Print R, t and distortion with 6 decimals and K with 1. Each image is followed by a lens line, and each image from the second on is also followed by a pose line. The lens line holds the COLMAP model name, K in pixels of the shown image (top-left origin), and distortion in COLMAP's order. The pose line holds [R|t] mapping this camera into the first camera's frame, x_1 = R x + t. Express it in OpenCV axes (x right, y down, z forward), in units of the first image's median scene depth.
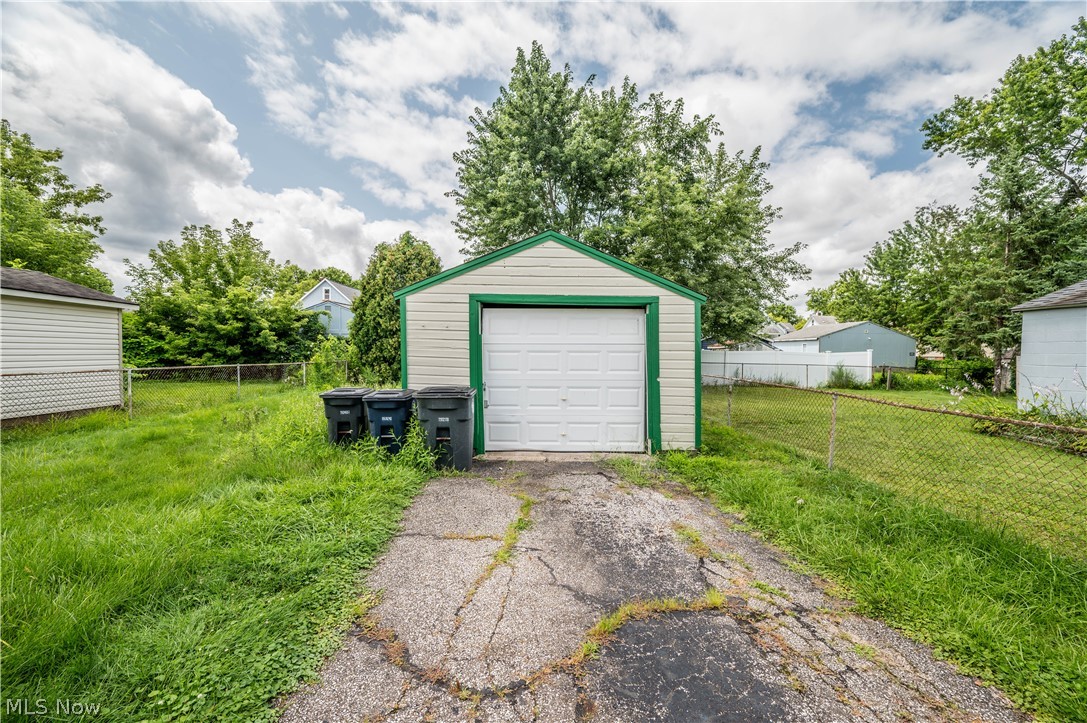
lens RADIAL K [[429.4, 0, 545.8], [0, 429.4, 366.1], [0, 0, 1]] dist [0.000160, -0.000070]
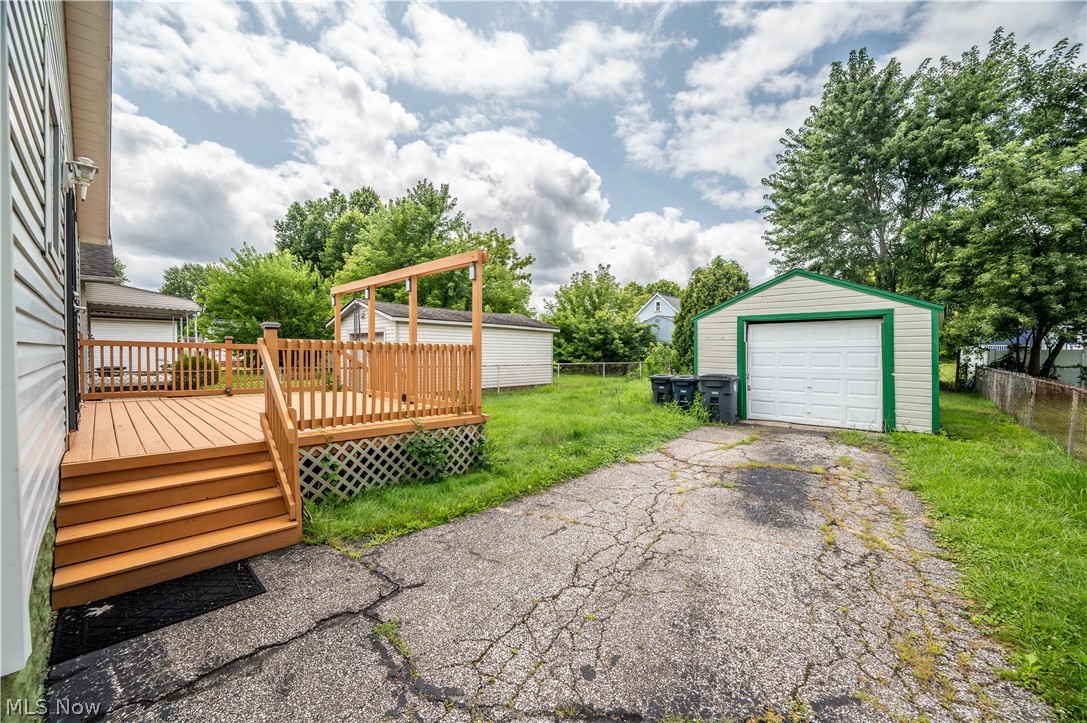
lens RADIAL K [[427.0, 0, 545.8], [0, 427.0, 370.0], [0, 0, 1]] dist [0.001444, 0.000117]
pose [[0.746687, 0.018785, -0.664910, 0.118347], [-0.018555, 0.999800, 0.007409, 0.010288], [0.664917, 0.006805, 0.746887, -0.217997]]
